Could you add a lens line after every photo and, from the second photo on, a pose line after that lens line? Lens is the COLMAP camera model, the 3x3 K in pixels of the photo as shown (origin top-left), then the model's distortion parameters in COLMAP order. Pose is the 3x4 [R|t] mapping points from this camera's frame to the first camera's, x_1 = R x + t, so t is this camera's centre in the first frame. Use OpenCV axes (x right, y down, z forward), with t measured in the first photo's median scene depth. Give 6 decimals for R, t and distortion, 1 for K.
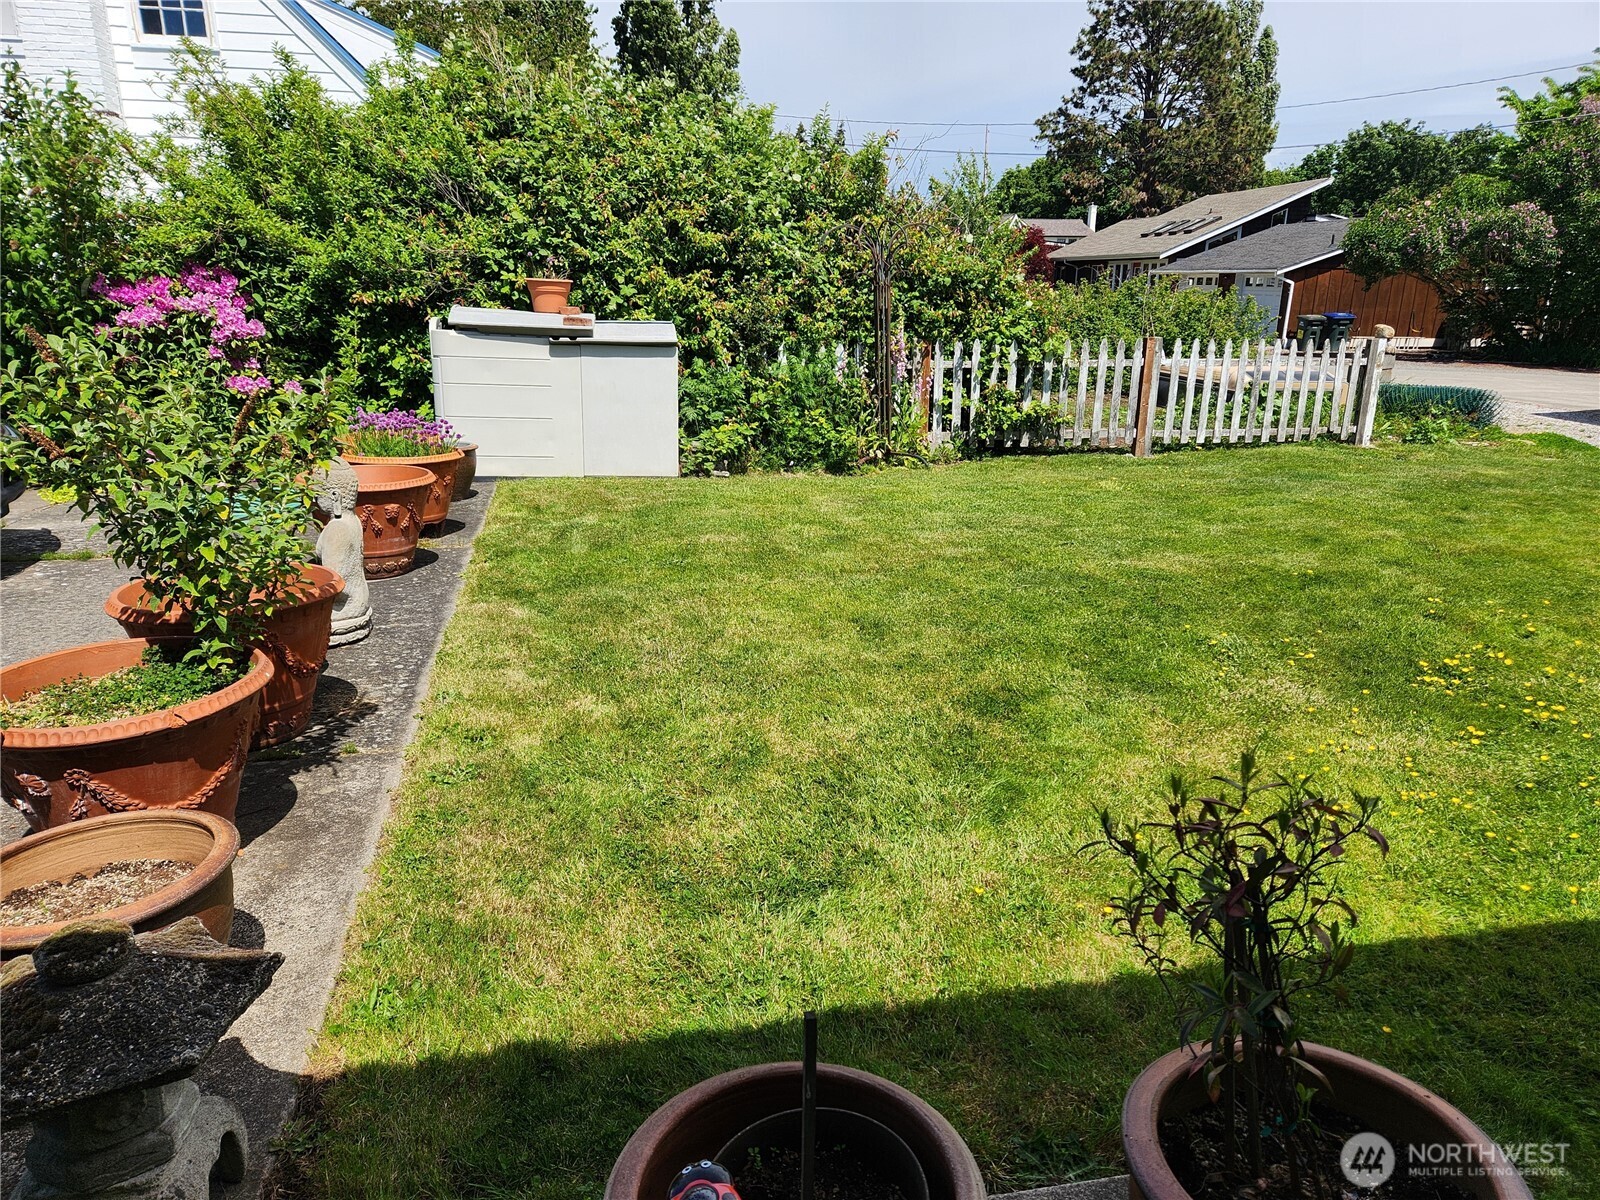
lens RADIAL K [[1065.1, 0, 804.3], [0, 1065.1, 593.6], [0, 0, 1]] dist [0.074780, -0.065585]
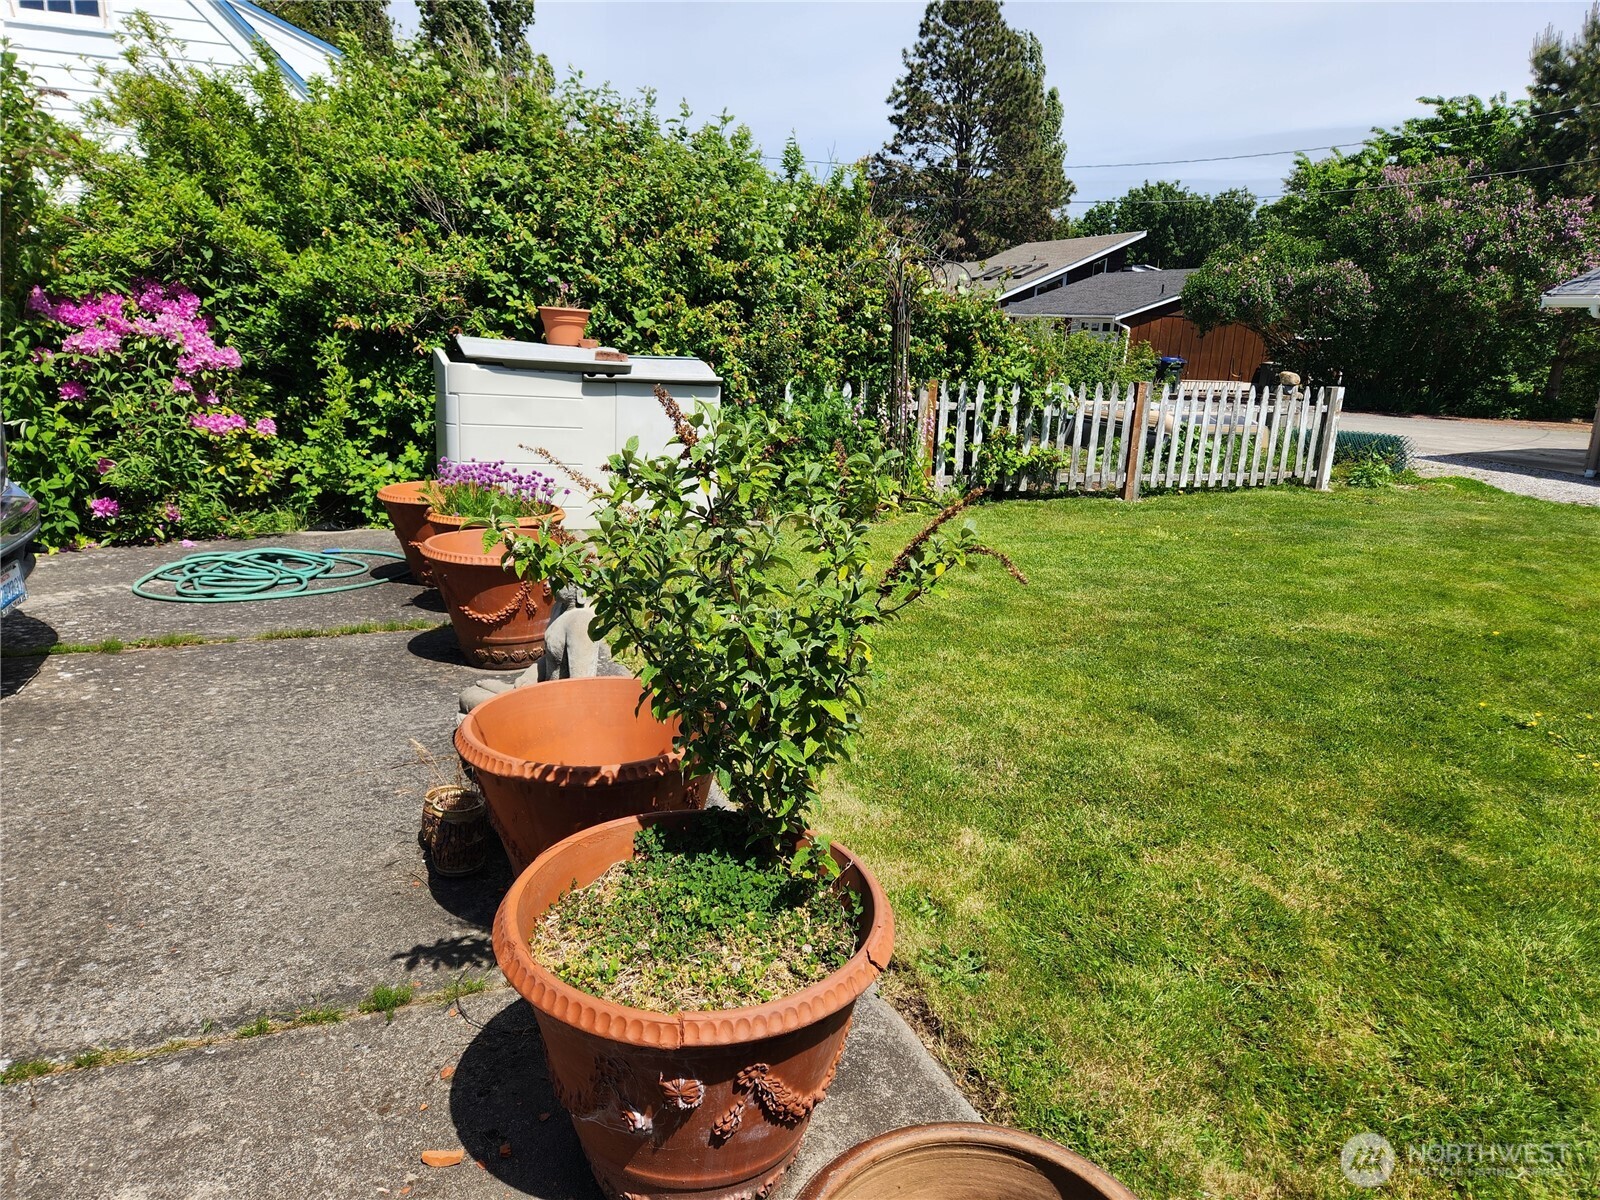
lens RADIAL K [[1065.1, 0, 804.3], [0, 1065.1, 593.6], [0, 0, 1]] dist [0.074780, -0.065585]
pose [[0.985028, -0.016705, 0.171585, -0.165107], [0.021463, 0.999434, -0.025912, -0.023260], [-0.171055, 0.029207, 0.984829, 0.077965]]
